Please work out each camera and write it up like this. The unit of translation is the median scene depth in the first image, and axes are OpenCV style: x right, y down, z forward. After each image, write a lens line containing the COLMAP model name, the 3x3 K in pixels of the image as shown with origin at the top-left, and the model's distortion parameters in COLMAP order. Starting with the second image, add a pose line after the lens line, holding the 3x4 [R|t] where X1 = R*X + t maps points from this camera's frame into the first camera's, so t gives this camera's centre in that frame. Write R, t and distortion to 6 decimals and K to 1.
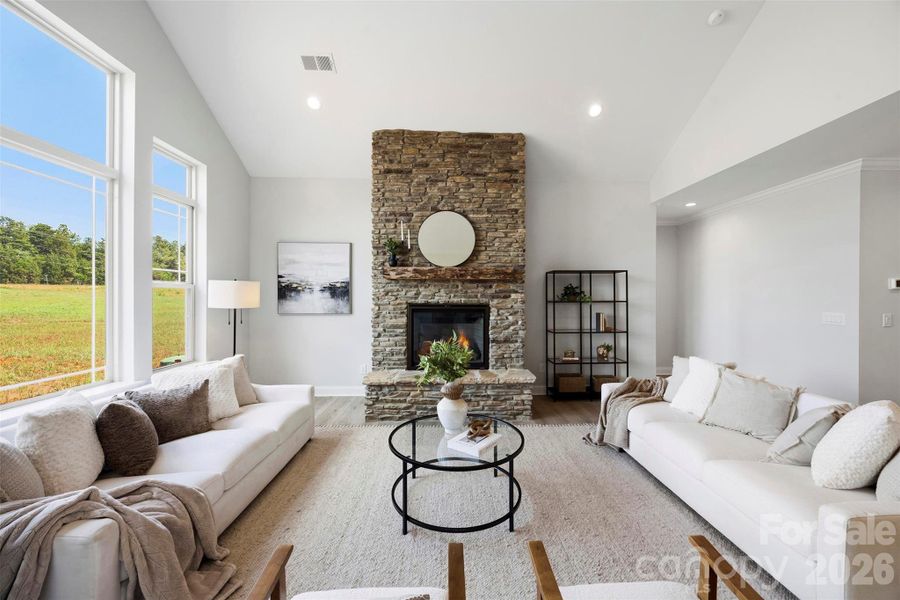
lens RADIAL K [[348.3, 0, 457.1], [0, 348.3, 298.2], [0, 0, 1]] dist [-0.001949, 0.000099]
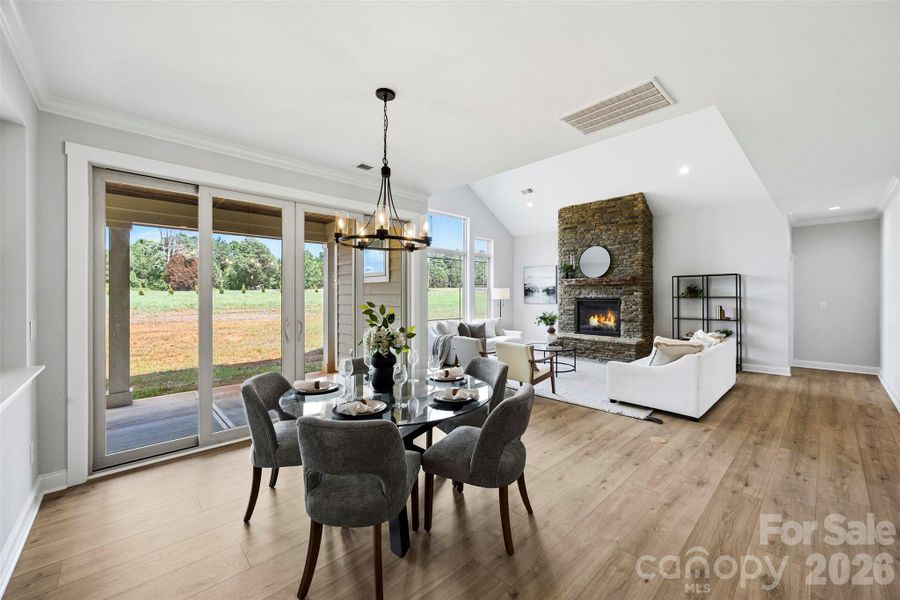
lens RADIAL K [[348.3, 0, 459.6], [0, 348.3, 294.9], [0, 0, 1]] dist [-0.001949, 0.000099]
pose [[0.665602, -0.002817, -0.746302, 0.836434], [-0.000104, 0.999993, -0.003867, 0.006464], [0.746307, 0.002652, 0.665597, -0.703499]]
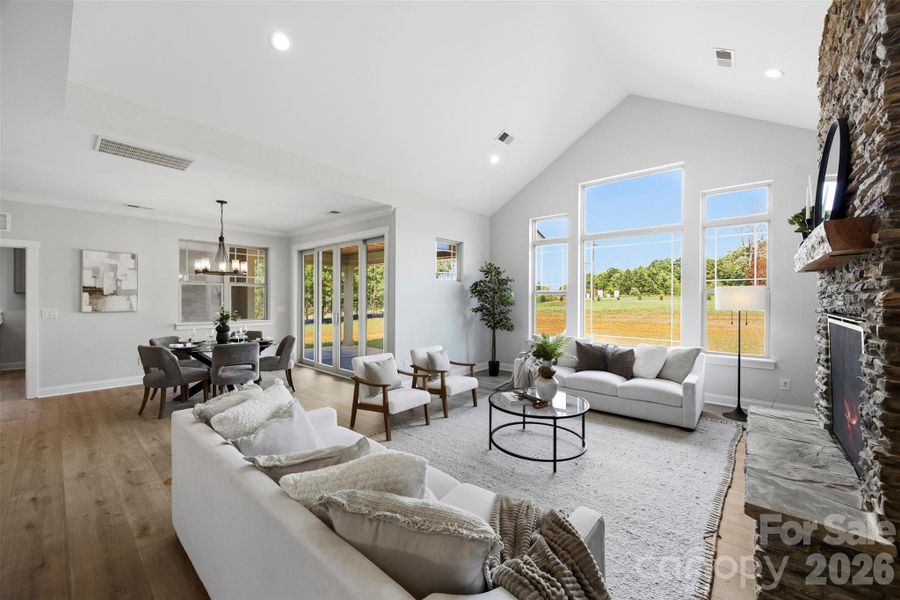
lens RADIAL K [[348.3, 0, 456.3], [0, 348.3, 302.3], [0, 0, 1]] dist [-0.001949, 0.000099]
pose [[-0.673321, 0.001426, -0.739349, 0.674640], [-0.008065, 0.999924, 0.009273, 0.000180], [0.739306, 0.012206, -0.673259, 0.921811]]
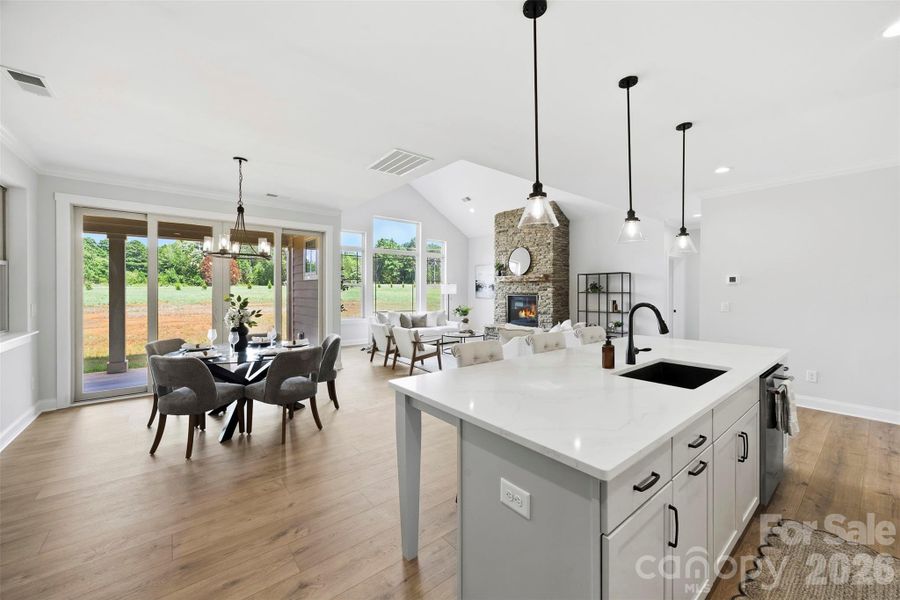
lens RADIAL K [[348.3, 0, 459.0], [0, 348.3, 292.6], [0, 0, 1]] dist [-0.001949, 0.000099]
pose [[0.610731, 0.003102, -0.791832, 1.355946], [-0.003051, 0.999994, 0.001564, 0.010003], [0.791833, 0.001460, 0.610737, -0.520964]]
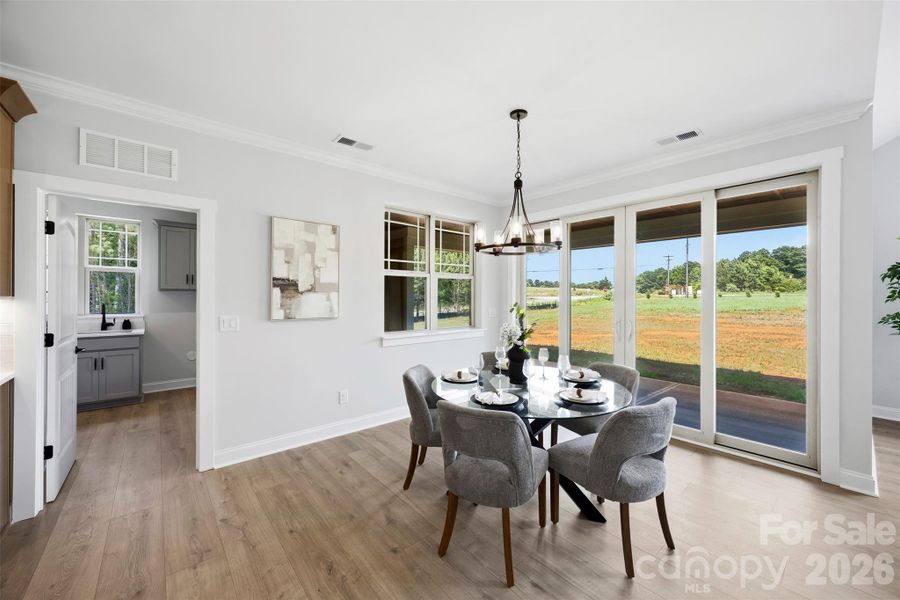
lens RADIAL K [[348.3, 0, 456.4], [0, 348.3, 300.1], [0, 0, 1]] dist [-0.001949, 0.000099]
pose [[-0.775320, 0.002399, -0.631564, 0.813661], [-0.005473, 0.999930, 0.010517, 0.003949], [0.631545, 0.011610, -0.775252, -0.019667]]
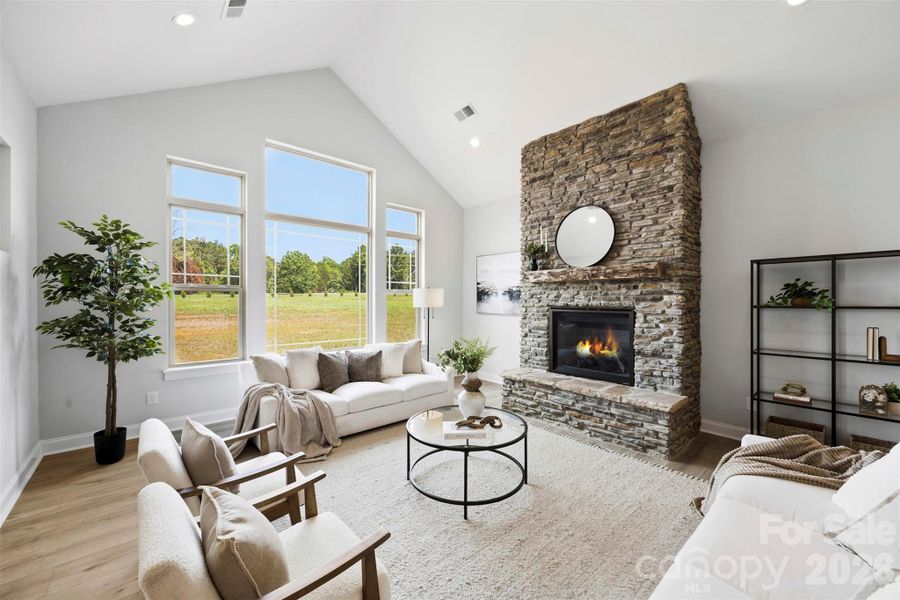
lens RADIAL K [[348.3, 0, 455.5], [0, 348.3, 302.8], [0, 0, 1]] dist [-0.001949, 0.000099]
pose [[0.642719, 0.006514, -0.766075, 0.457868], [-0.003232, 0.999978, 0.005791, 0.000963], [0.766095, -0.001246, 0.642726, 0.140406]]
